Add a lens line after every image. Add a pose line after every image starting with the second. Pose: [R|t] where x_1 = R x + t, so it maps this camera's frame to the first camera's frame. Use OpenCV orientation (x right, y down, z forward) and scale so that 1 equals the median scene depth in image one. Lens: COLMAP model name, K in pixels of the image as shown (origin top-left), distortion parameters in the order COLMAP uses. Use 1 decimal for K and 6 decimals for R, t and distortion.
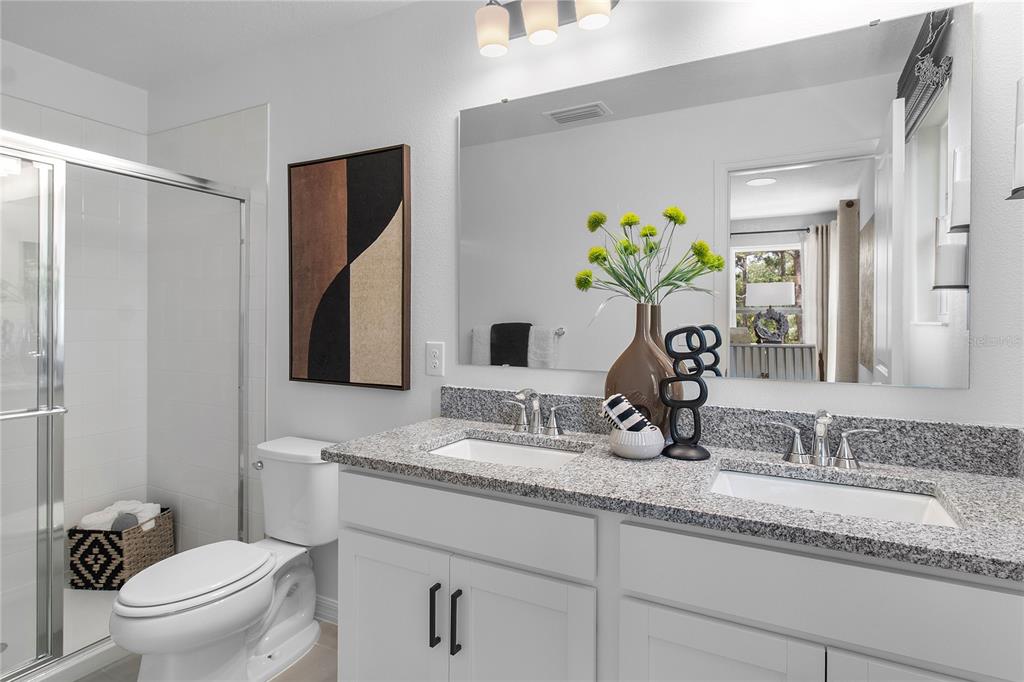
lens RADIAL K [[527.7, 0, 514.6], [0, 527.7, 318.5], [0, 0, 1]] dist [0.000762, -0.000655]
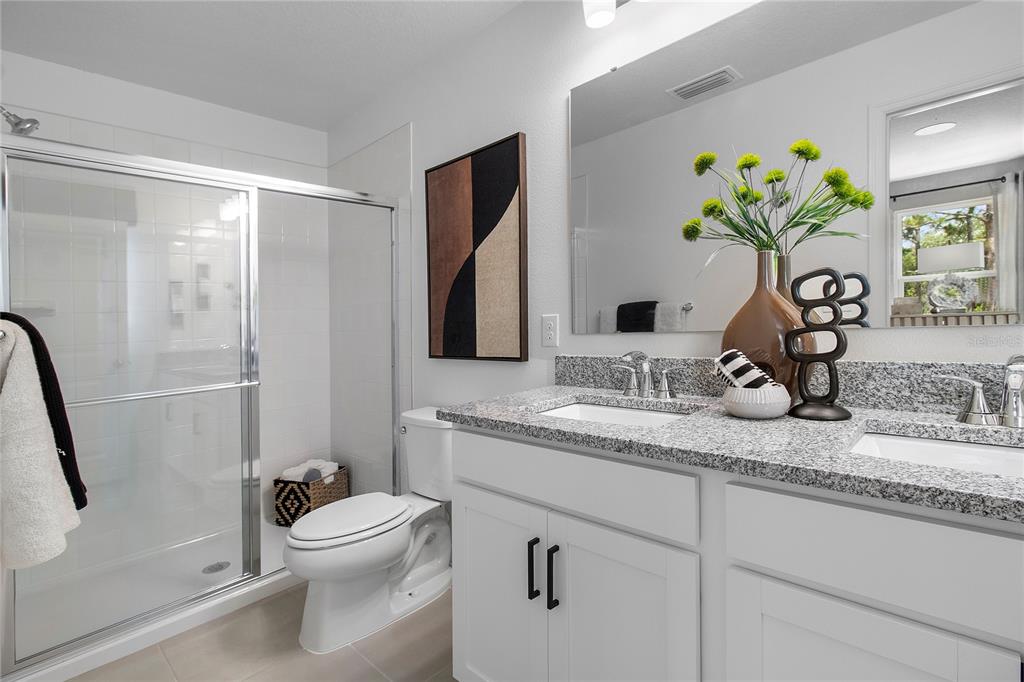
lens RADIAL K [[478.3, 0, 523.6], [0, 478.3, 339.4], [0, 0, 1]] dist [0.004410, -0.000002]
pose [[0.959370, -0.038199, -0.279552, 0.070434], [0.049829, 0.998158, 0.034613, 0.068566], [0.277715, -0.047137, 0.959506, 0.103245]]
